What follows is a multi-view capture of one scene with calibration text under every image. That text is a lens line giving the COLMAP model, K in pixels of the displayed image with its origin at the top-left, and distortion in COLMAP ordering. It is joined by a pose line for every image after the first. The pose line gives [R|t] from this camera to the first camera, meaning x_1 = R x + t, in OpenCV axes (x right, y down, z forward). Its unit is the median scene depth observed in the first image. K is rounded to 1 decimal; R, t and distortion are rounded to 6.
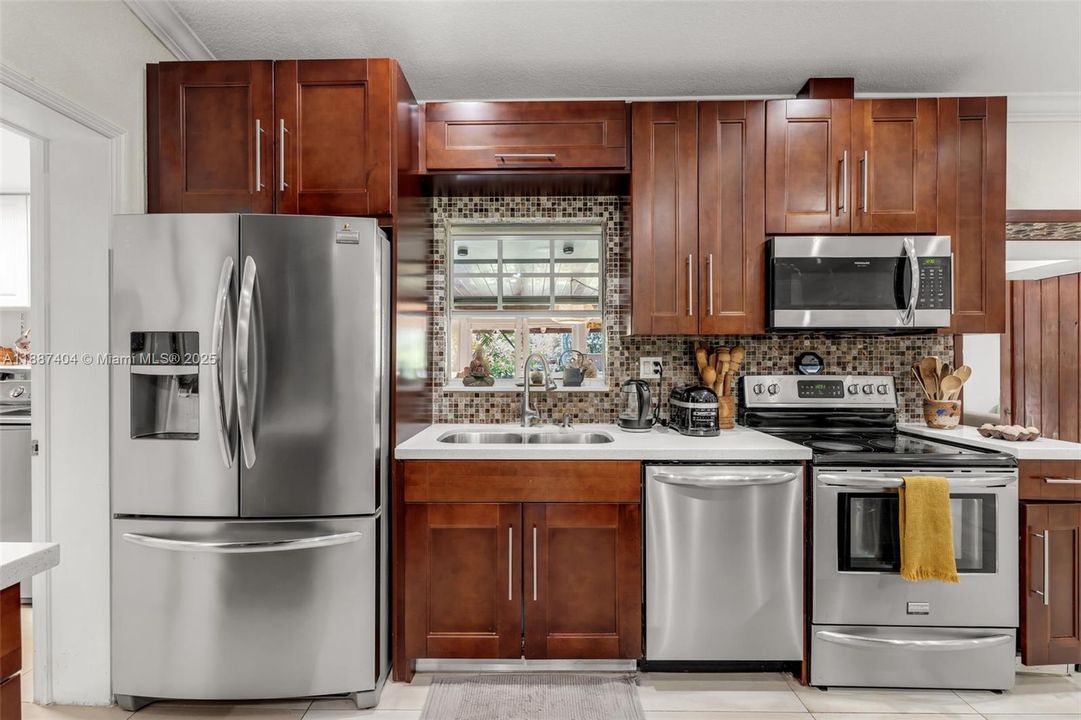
lens RADIAL K [[448.4, 0, 536.2], [0, 448.4, 360.7], [0, 0, 1]] dist [0.000484, 0.000007]
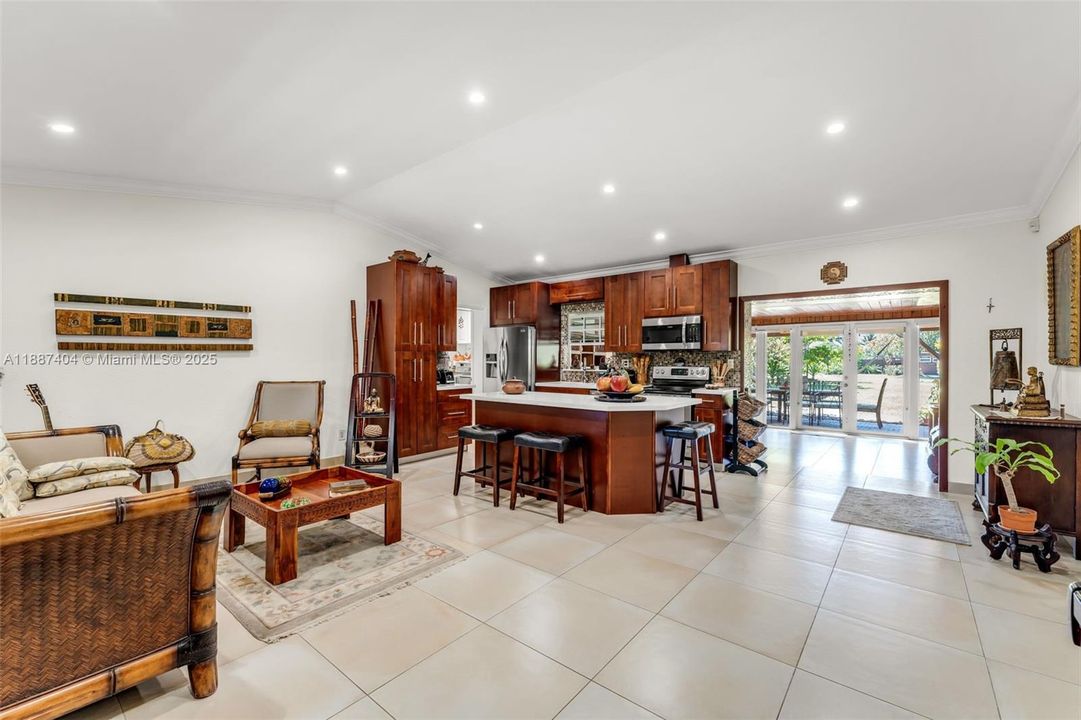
lens RADIAL K [[448.4, 0, 536.2], [0, 448.4, 360.7], [0, 0, 1]] dist [0.000484, 0.000007]
pose [[0.780204, 0.003443, -0.625516, 1.881051], [-0.003737, 0.999993, 0.000843, -0.000253], [0.625515, 0.001680, 0.780211, -1.794933]]
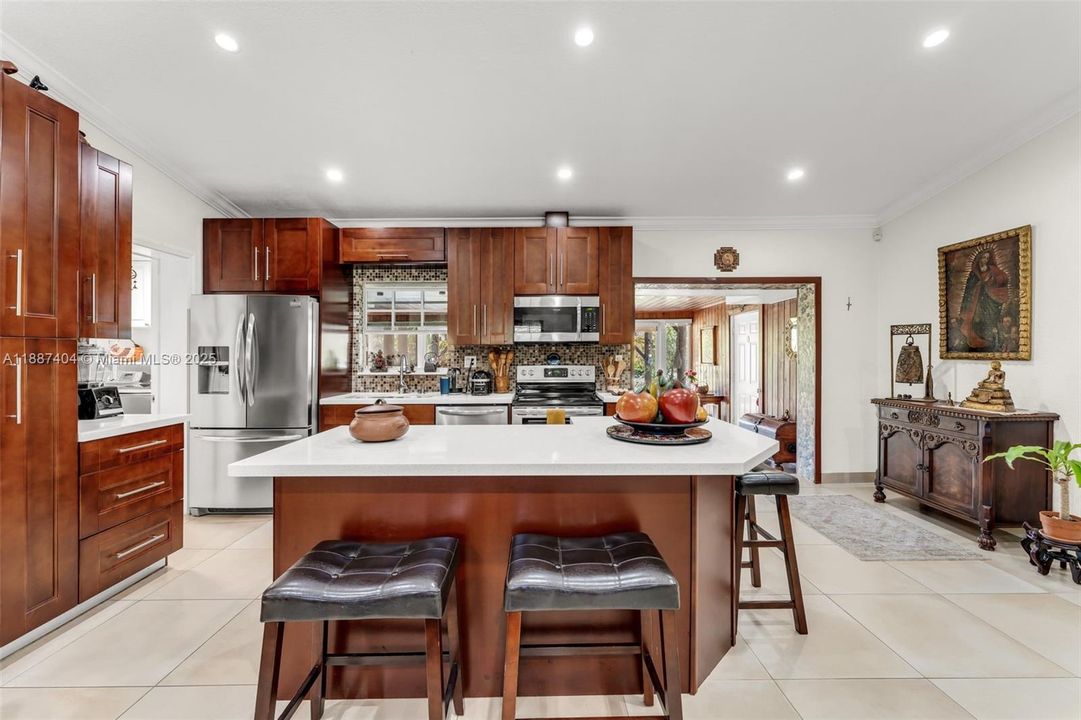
lens RADIAL K [[434.0, 0, 541.4], [0, 434.0, 351.9], [0, 0, 1]] dist [0.001470, 0.000069]
pose [[0.999864, -0.003547, 0.016126, 0.635408], [0.003742, 0.999920, -0.012102, -0.002936], [-0.016081, 0.012160, 0.999797, -0.979338]]
